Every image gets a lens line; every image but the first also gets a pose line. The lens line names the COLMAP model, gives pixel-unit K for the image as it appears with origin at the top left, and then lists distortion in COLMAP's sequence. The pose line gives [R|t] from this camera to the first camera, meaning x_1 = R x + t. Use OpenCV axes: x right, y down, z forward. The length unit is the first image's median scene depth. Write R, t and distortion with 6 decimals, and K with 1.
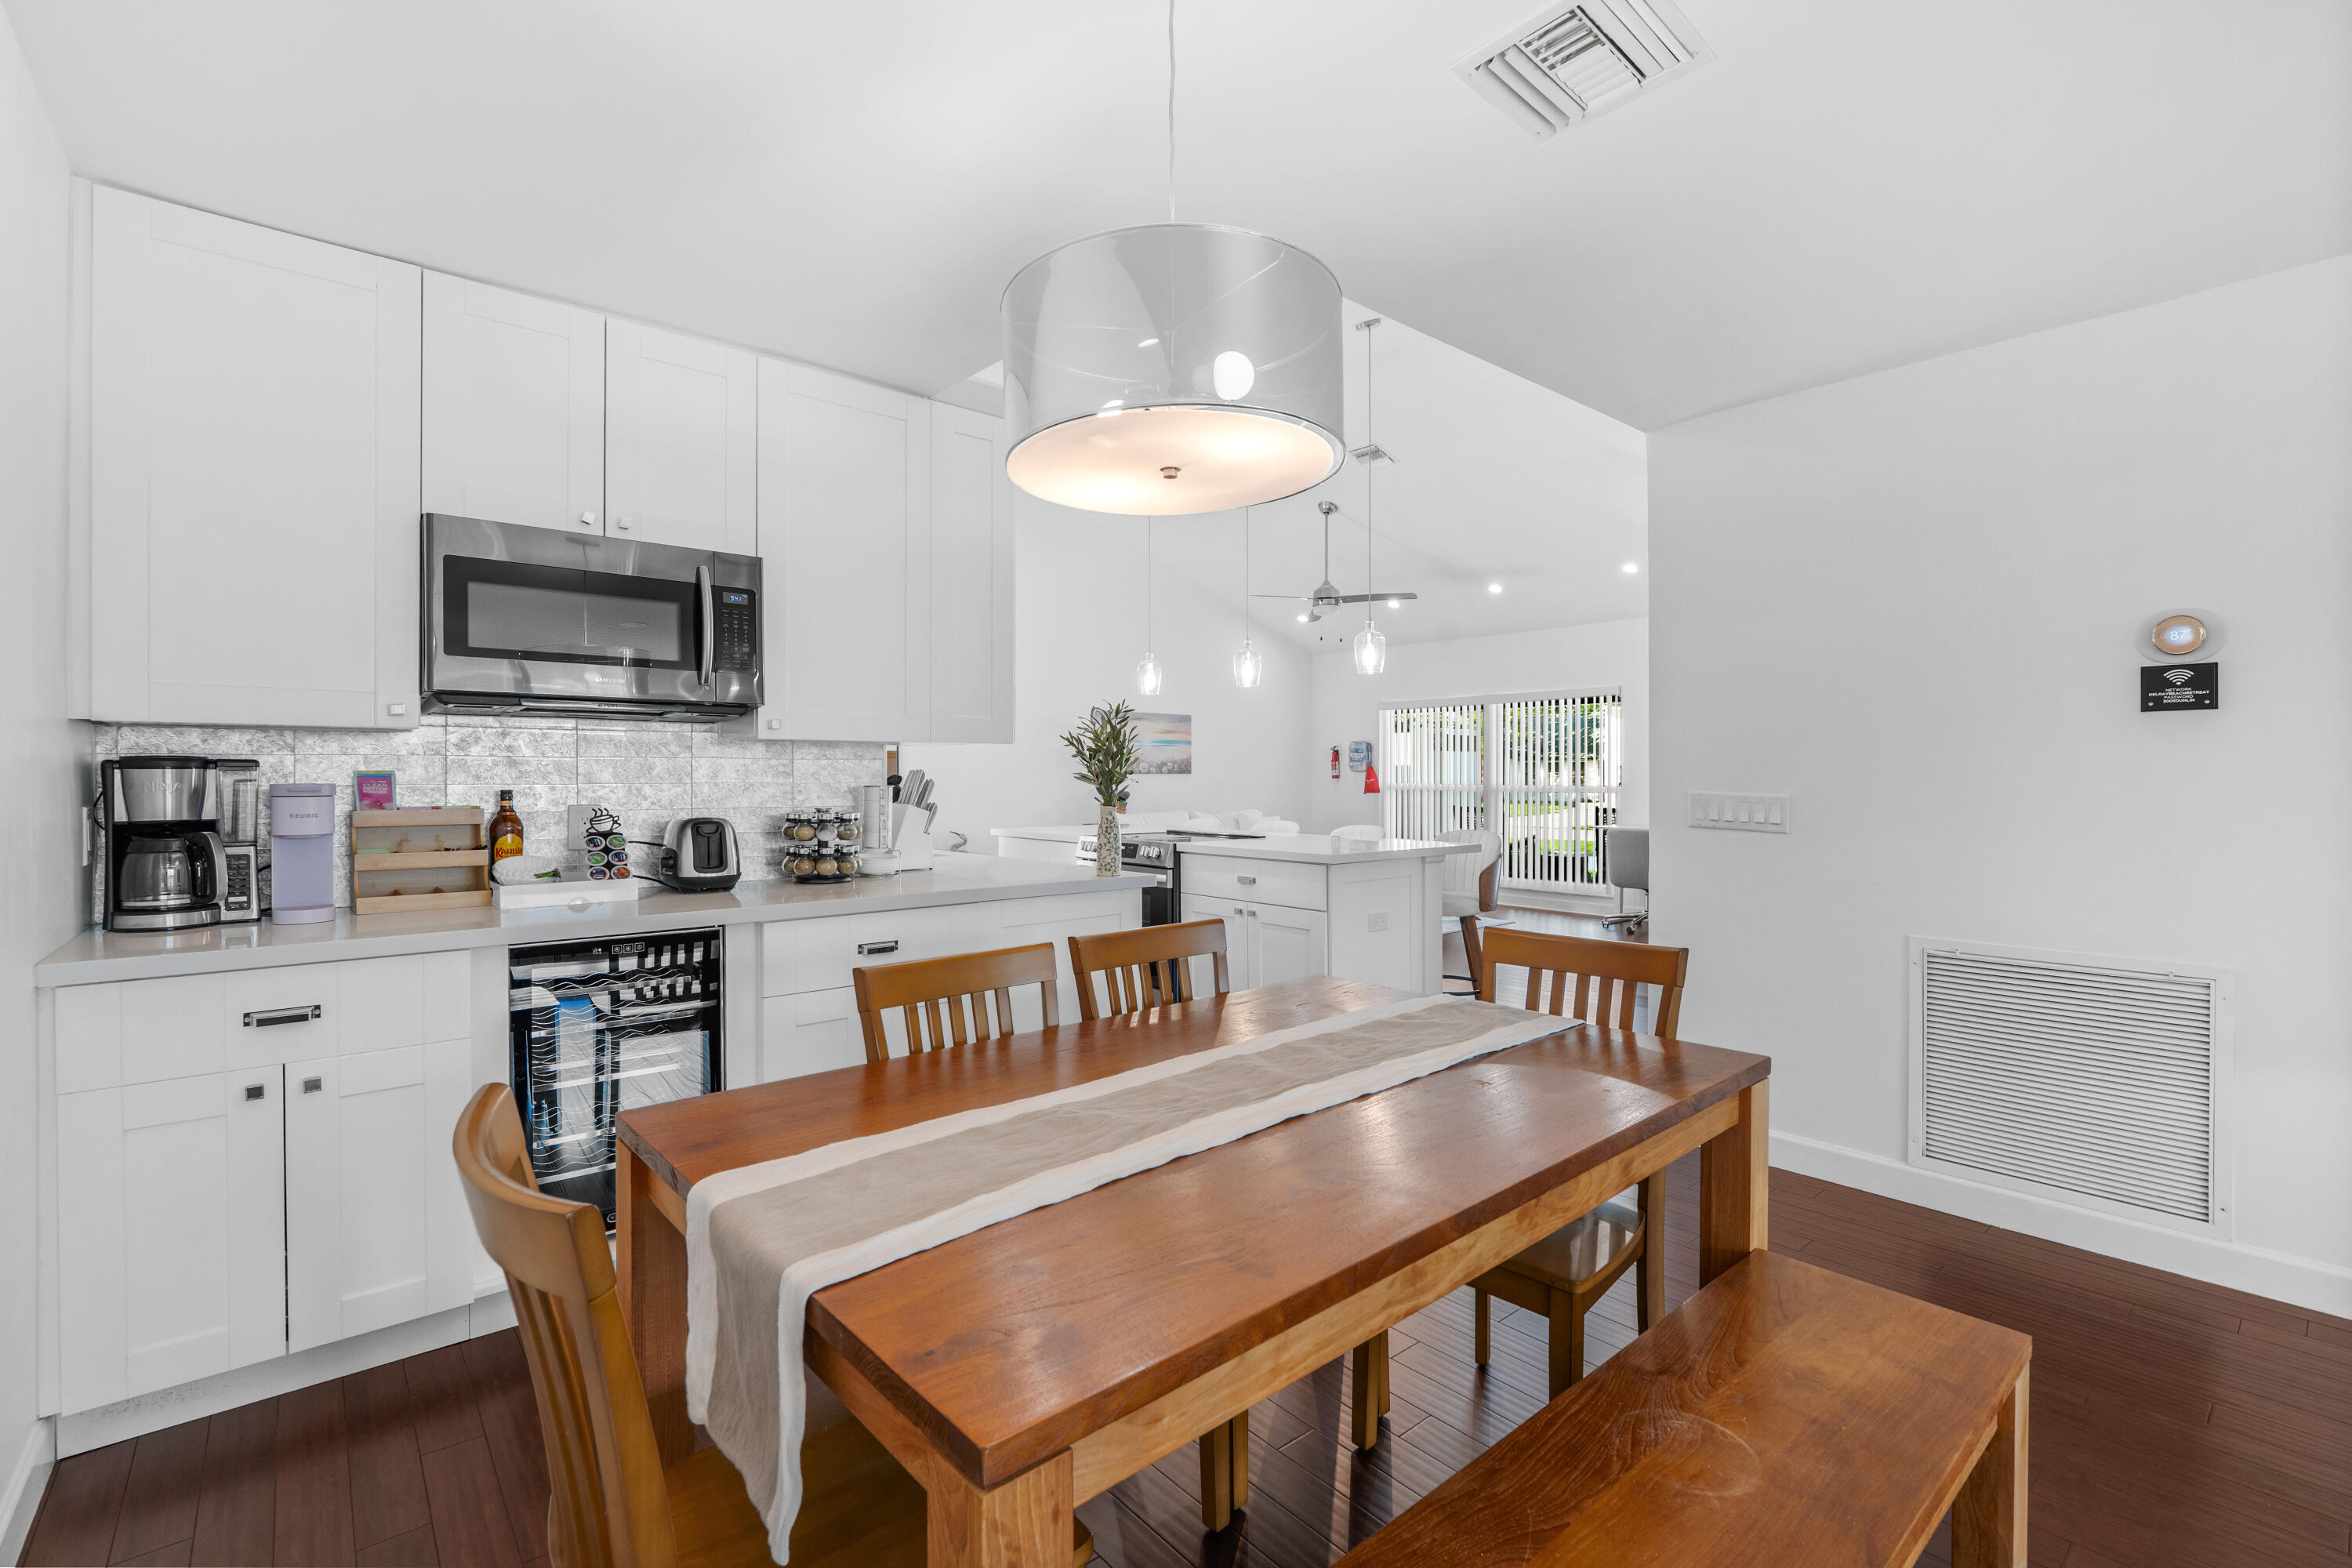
lens RADIAL K [[1046.0, 0, 1219.9], [0, 1046.0, 798.2], [0, 0, 1]] dist [-0.003370, -0.000948]
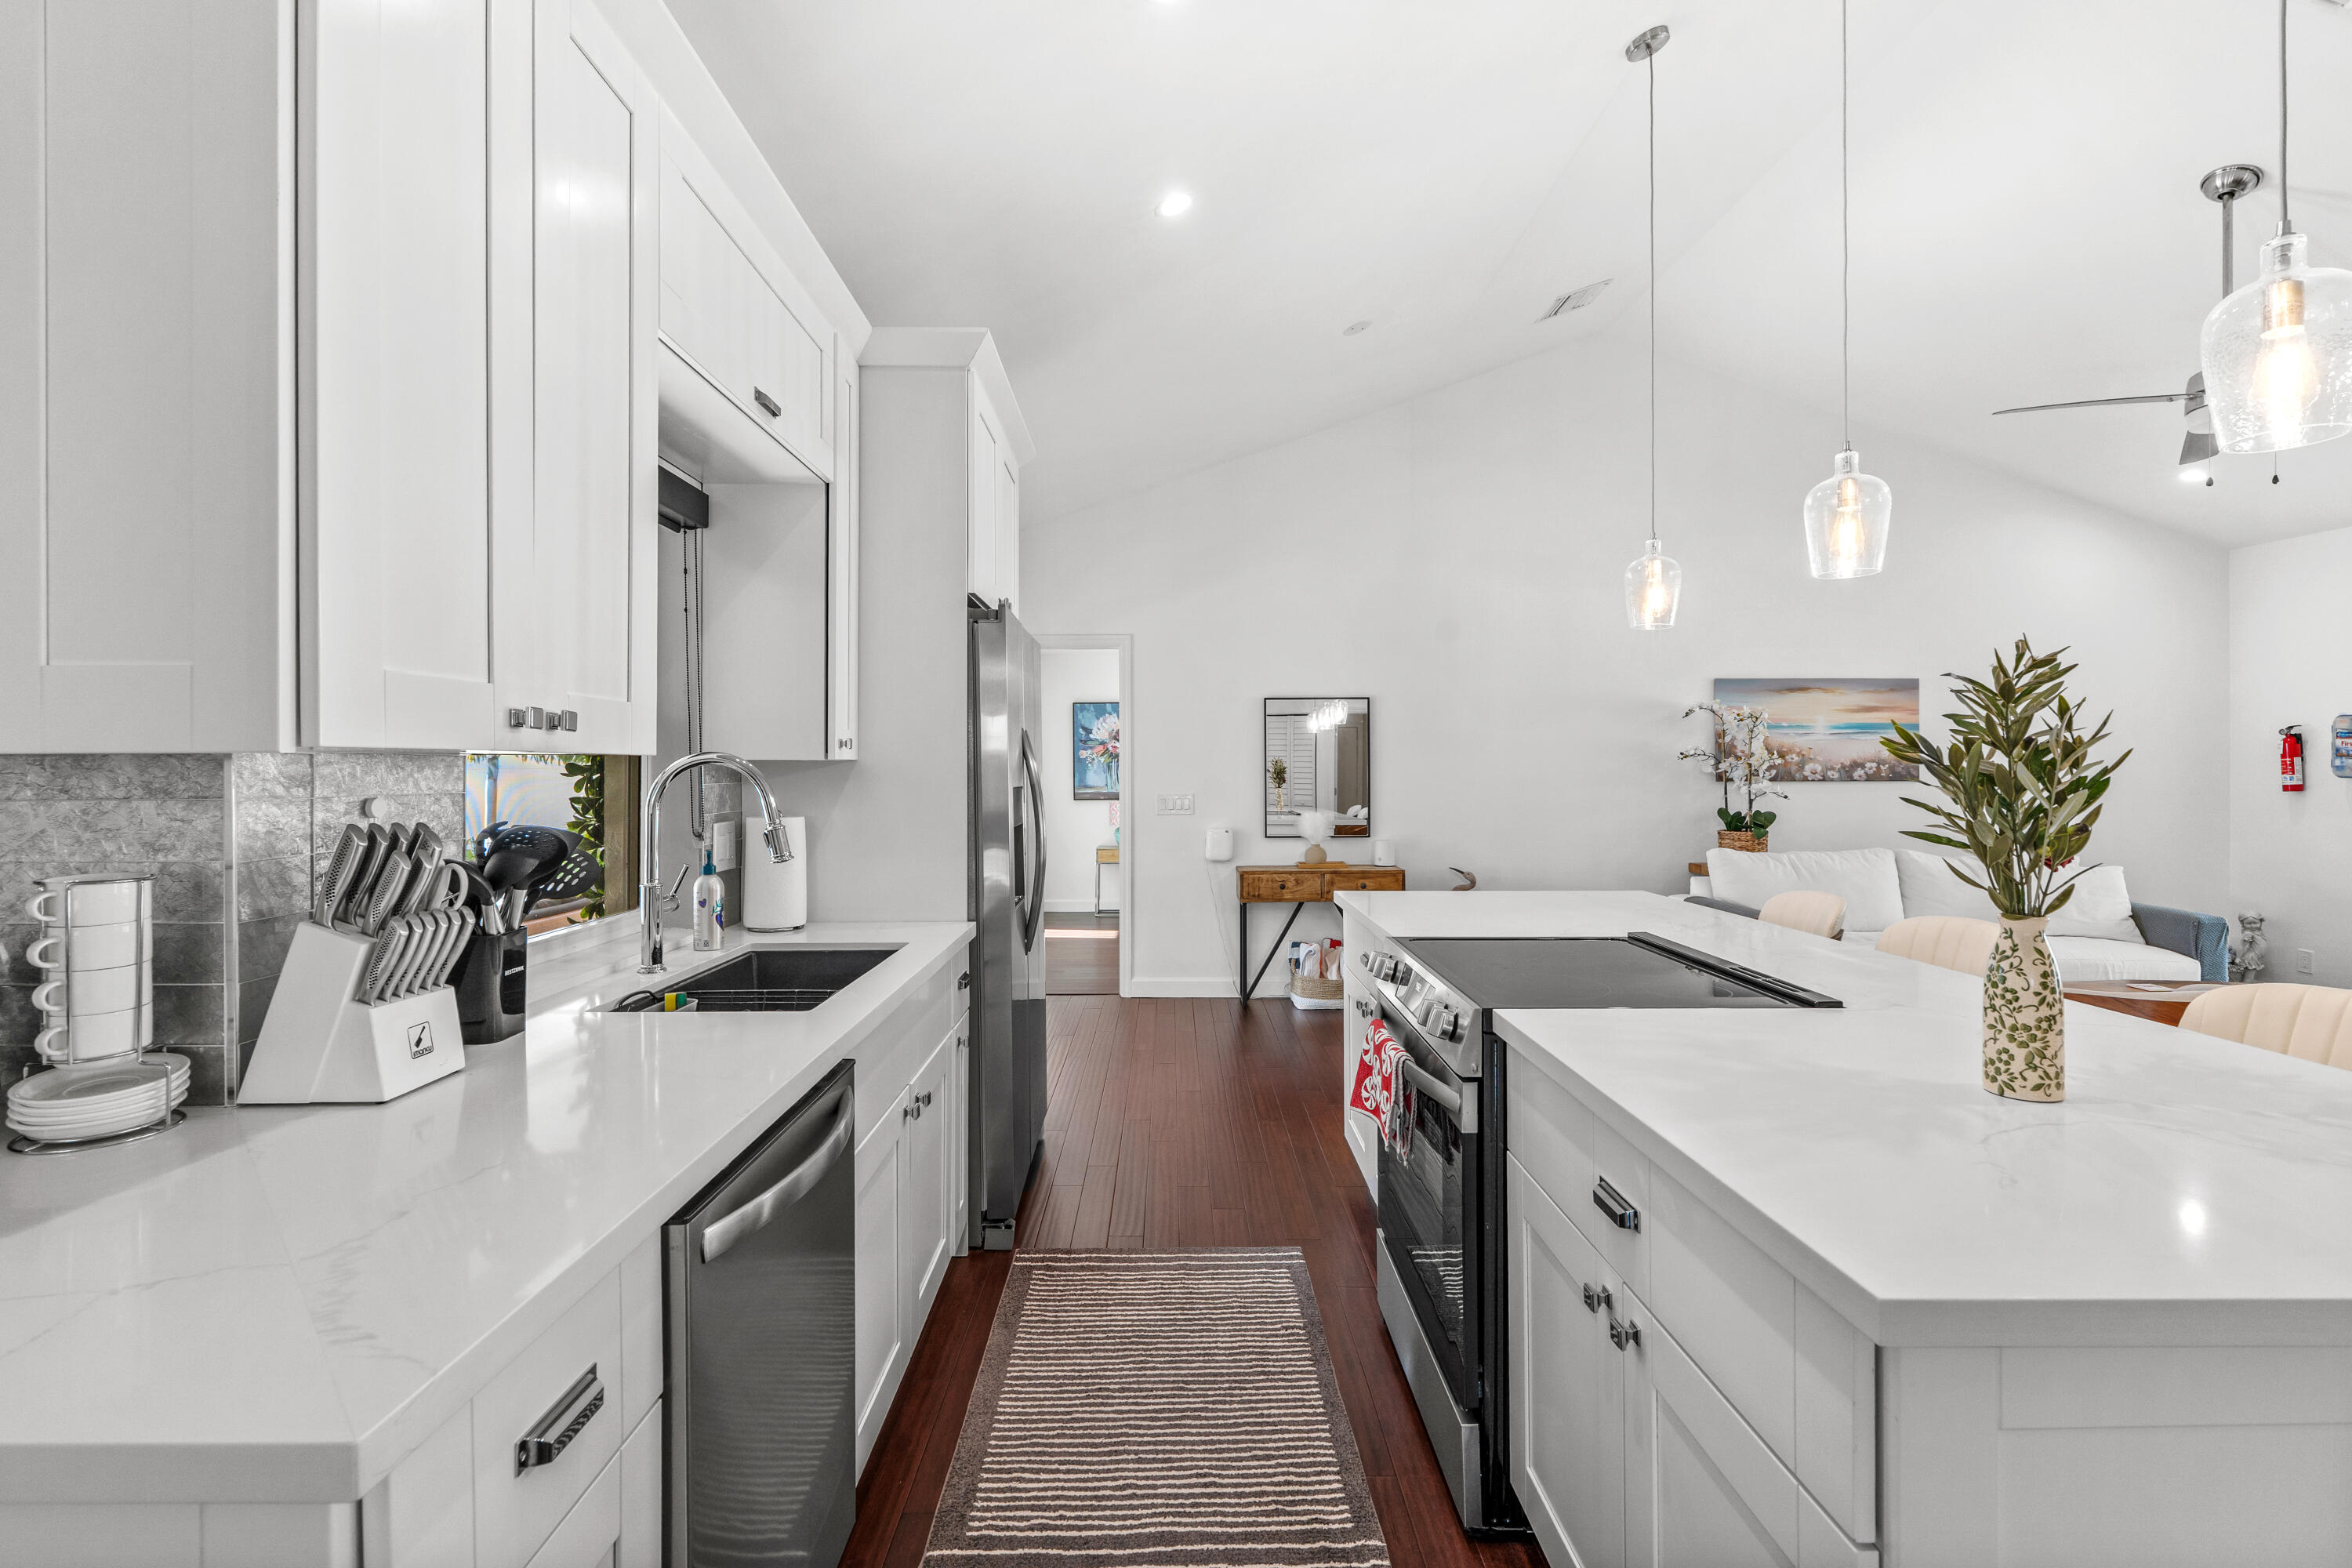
lens RADIAL K [[1046.0, 0, 1171.2], [0, 1046.0, 773.3], [0, 0, 1]] dist [-0.003370, -0.000948]
pose [[0.738166, 0.003388, -0.674611, 0.070106], [-0.015201, 0.999817, -0.011612, -0.018844], [0.674448, 0.018827, 0.738082, 0.383905]]
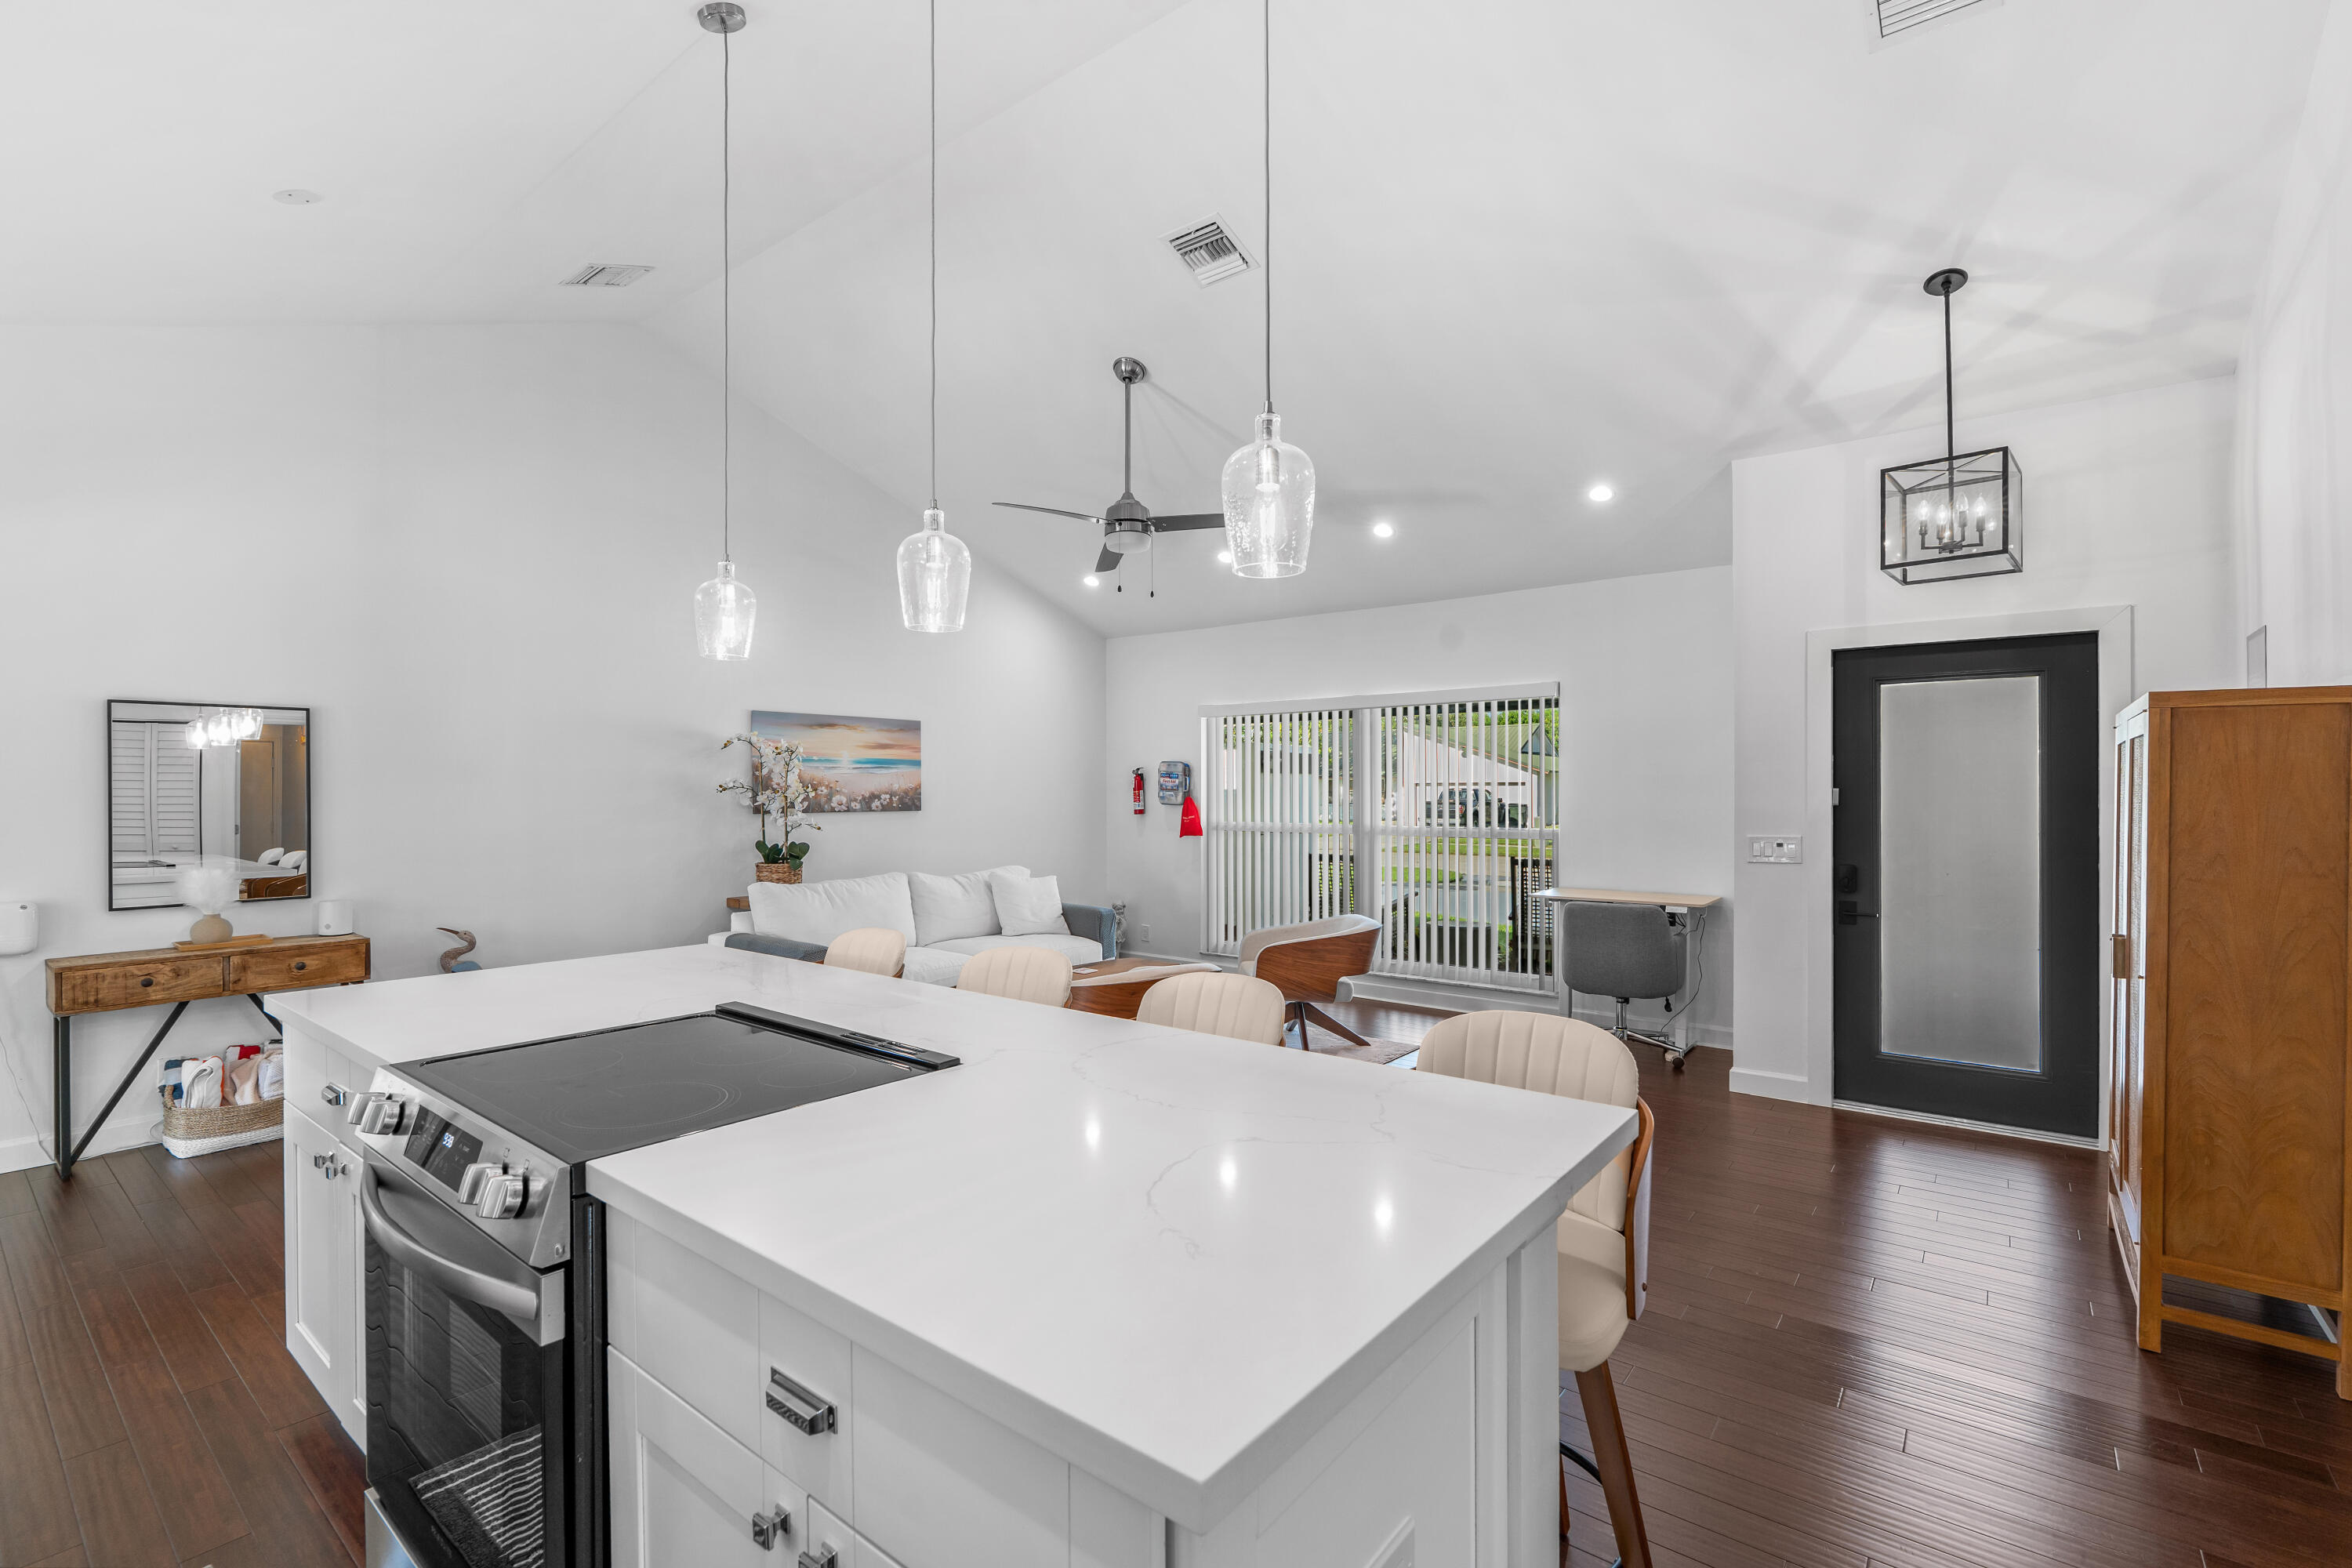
lens RADIAL K [[1046.0, 0, 1181.8], [0, 1046.0, 788.9], [0, 0, 1]] dist [-0.003370, -0.000948]
pose [[0.987606, 0.000161, 0.156954, 0.039171], [0.003578, 0.999717, -0.023535, -0.026465], [-0.156914, 0.023804, 0.987325, 0.415077]]
